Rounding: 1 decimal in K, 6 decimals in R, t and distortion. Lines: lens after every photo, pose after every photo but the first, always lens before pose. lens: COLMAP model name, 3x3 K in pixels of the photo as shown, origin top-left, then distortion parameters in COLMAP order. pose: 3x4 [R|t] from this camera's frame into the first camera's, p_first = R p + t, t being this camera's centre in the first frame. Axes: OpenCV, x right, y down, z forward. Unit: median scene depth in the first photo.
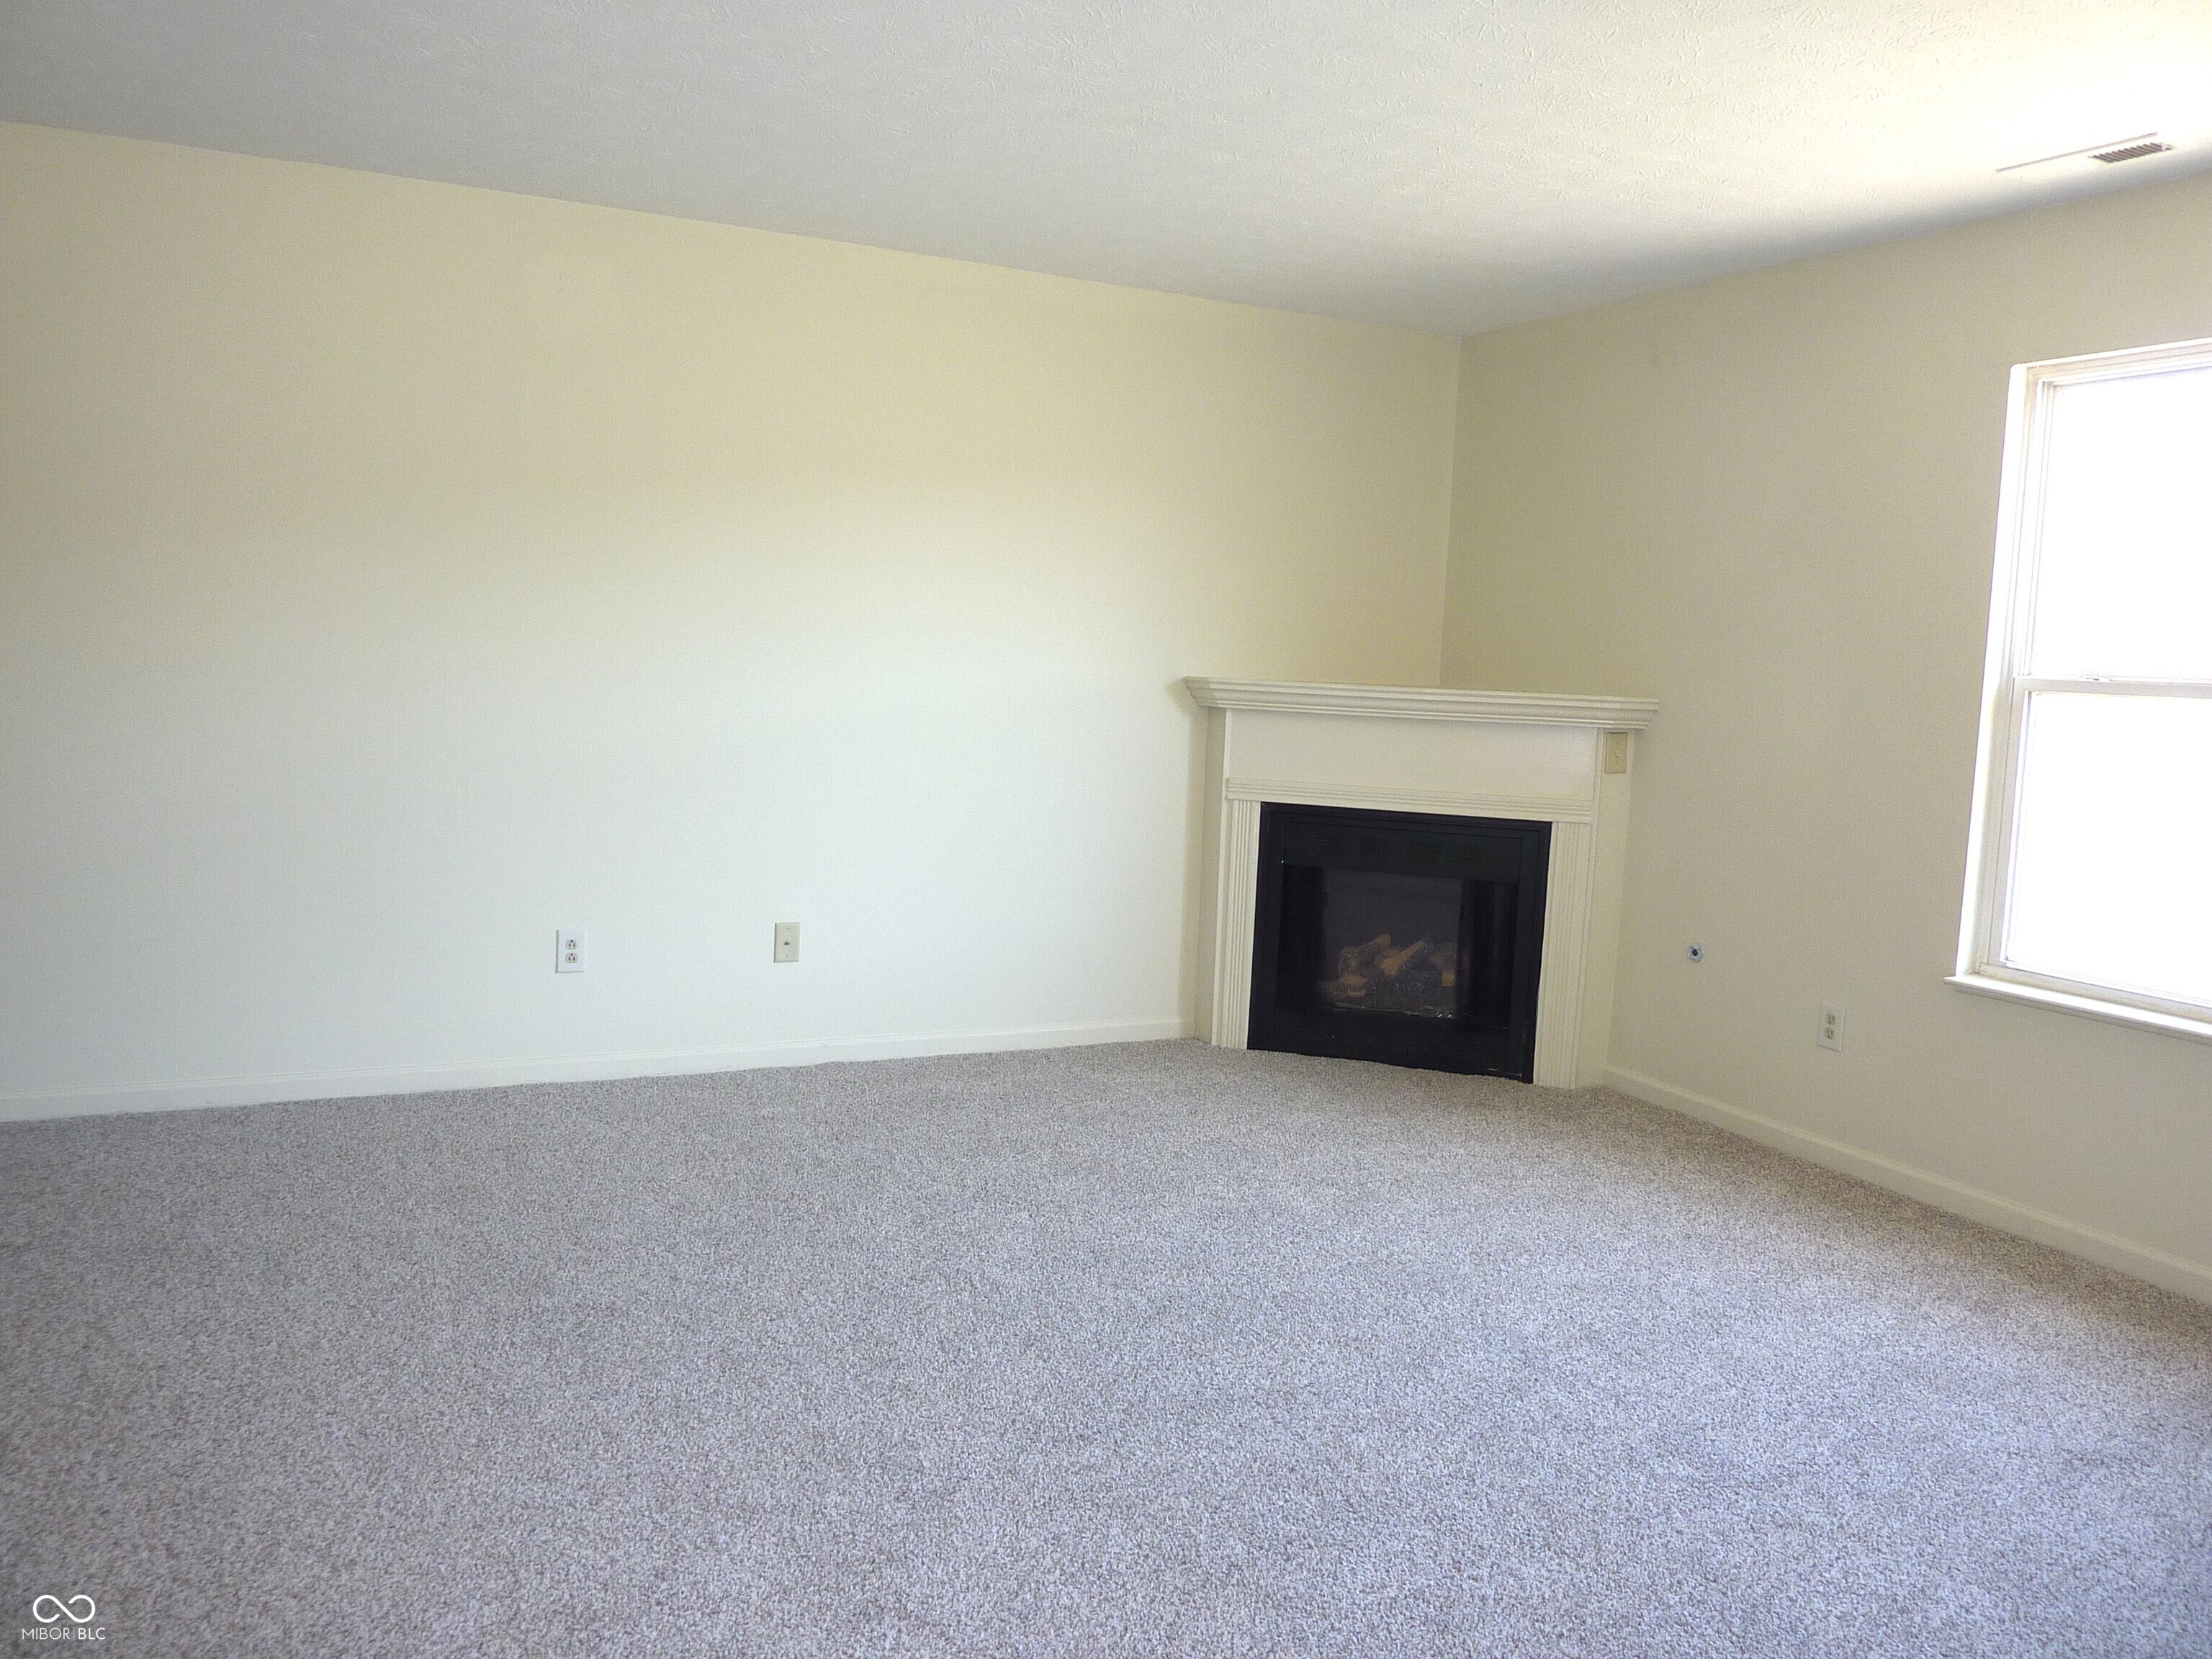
lens RADIAL K [[1704.4, 0, 1063.5], [0, 1704.4, 821.9], [0, 0, 1]] dist [-0.011817, -0.011559]
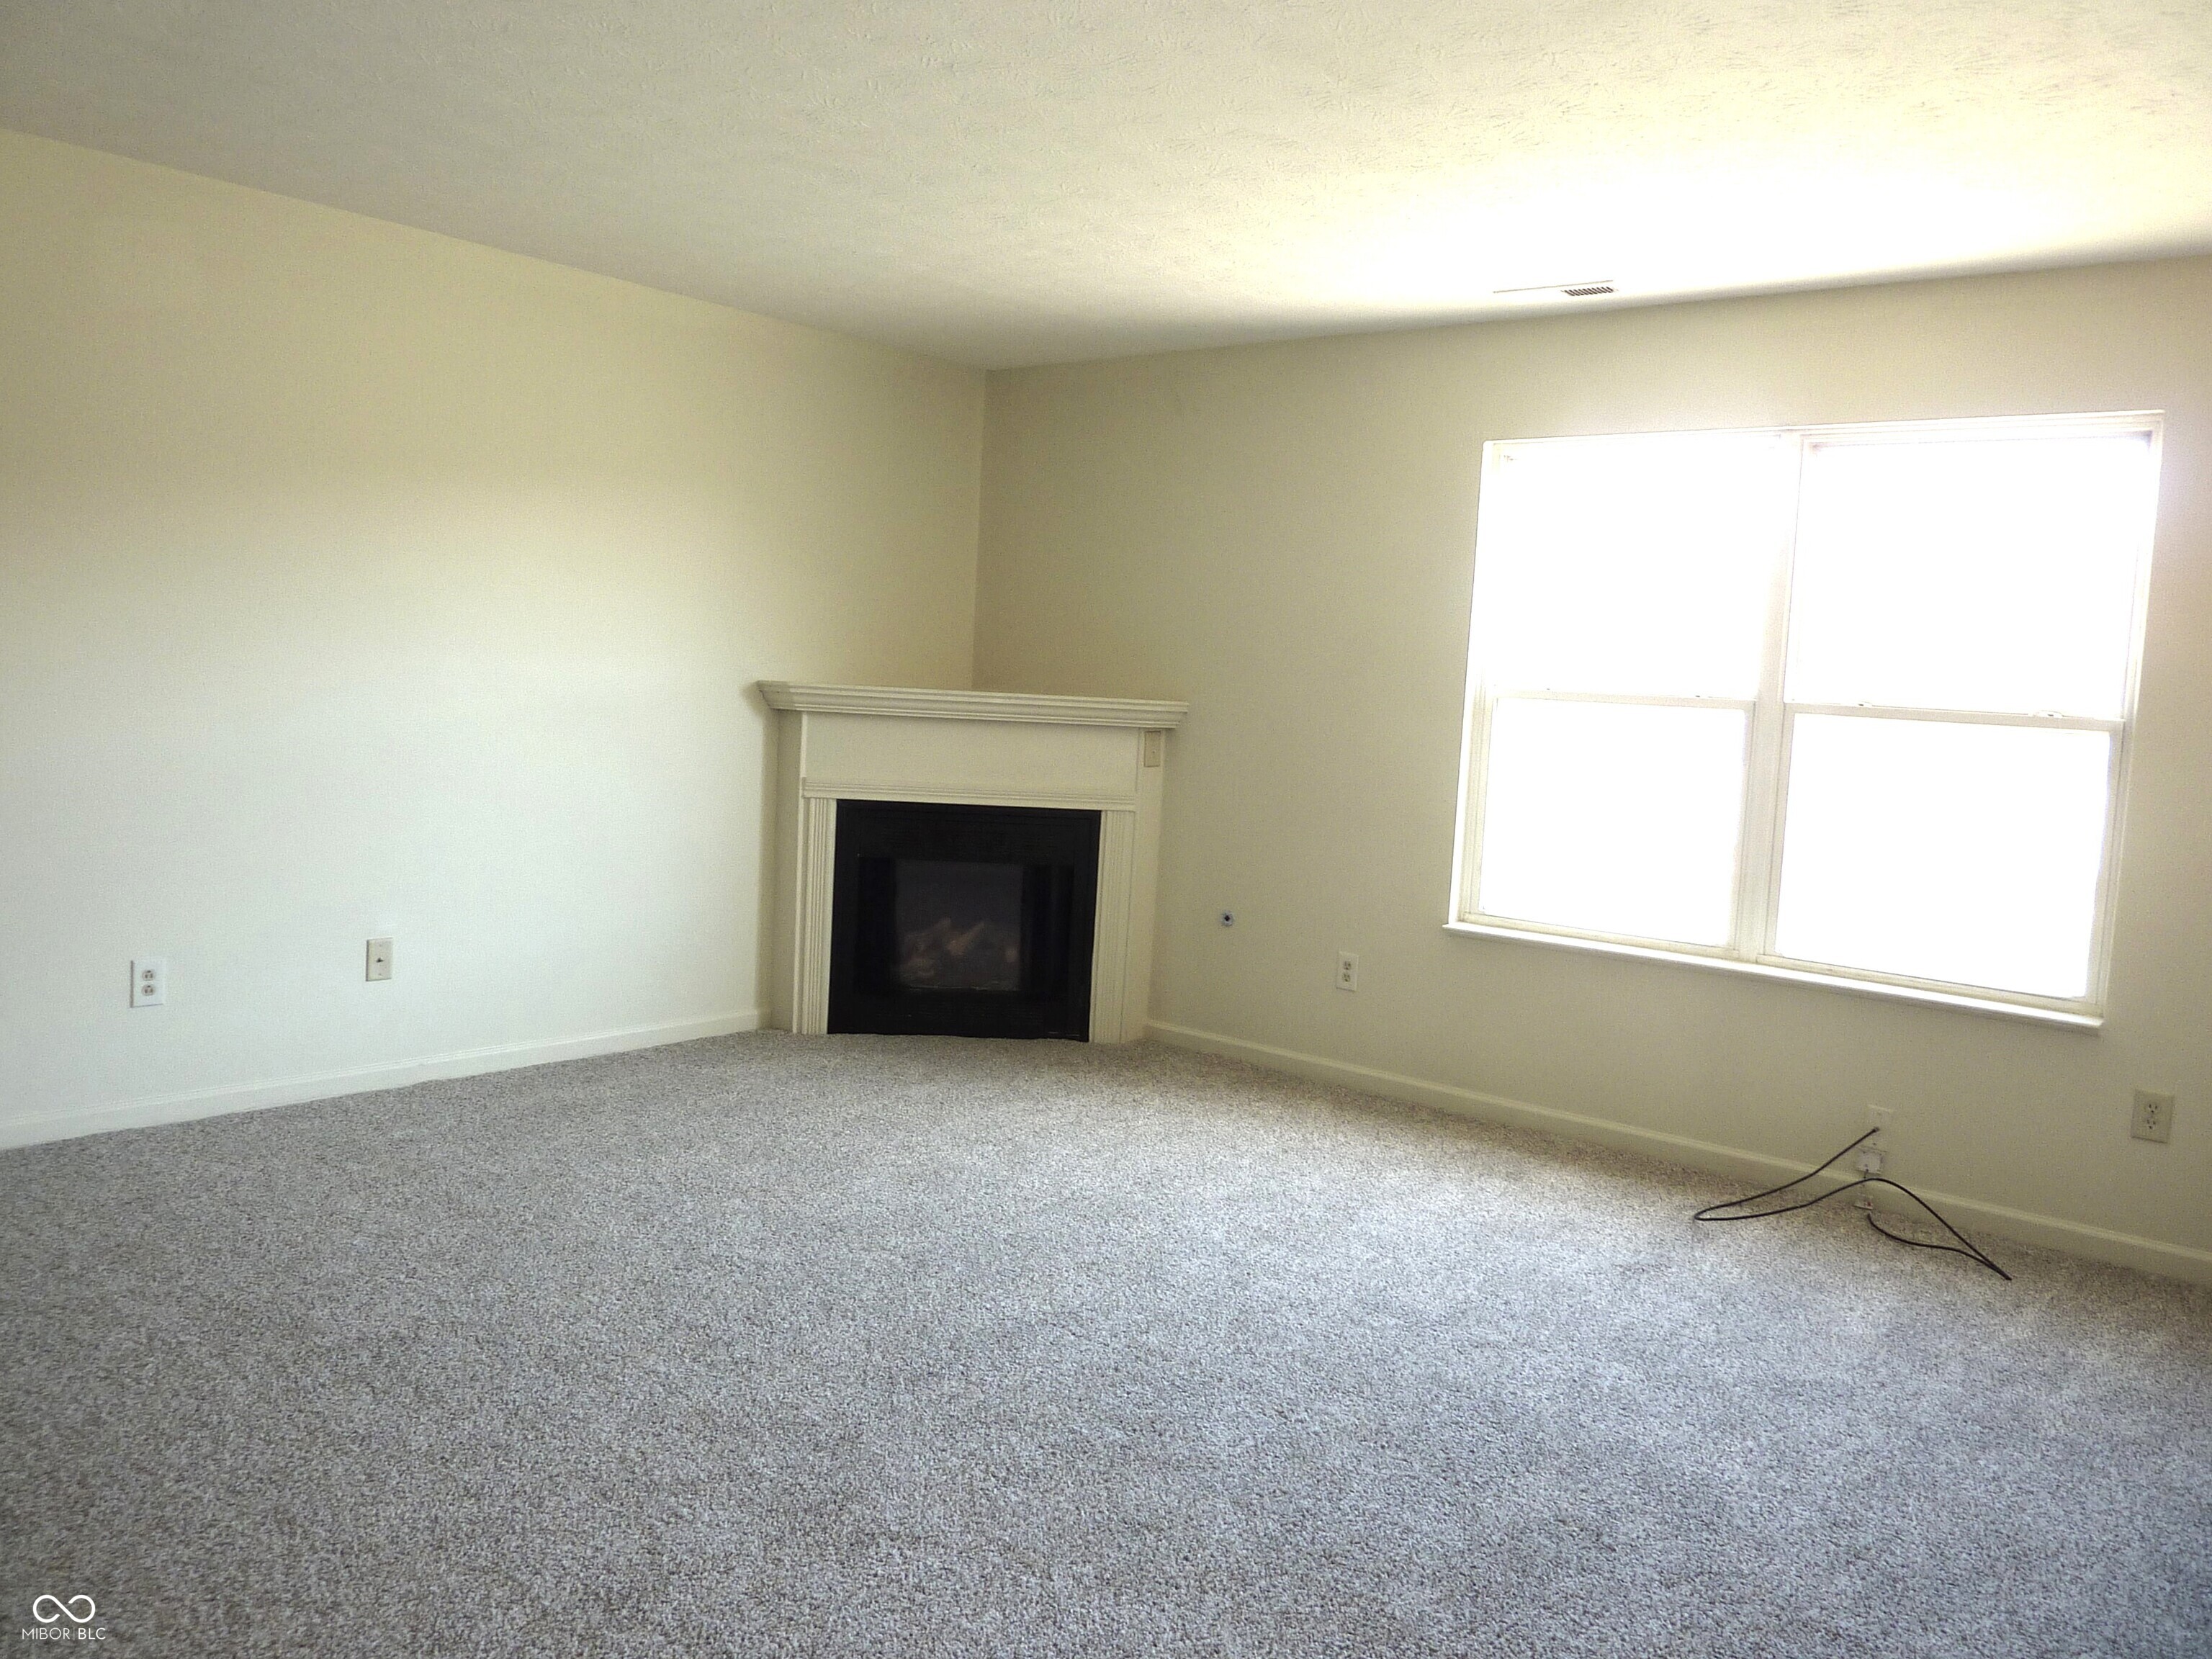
lens RADIAL K [[1703.6, 0, 1106.0], [0, 1703.6, 829.5], [0, 0, 1]] dist [-0.018044, -0.005180]
pose [[0.905272, -0.032069, 0.423619, -0.207002], [0.028402, 0.999484, 0.014969, -0.004648], [-0.423881, -0.001520, 0.905717, -0.032557]]
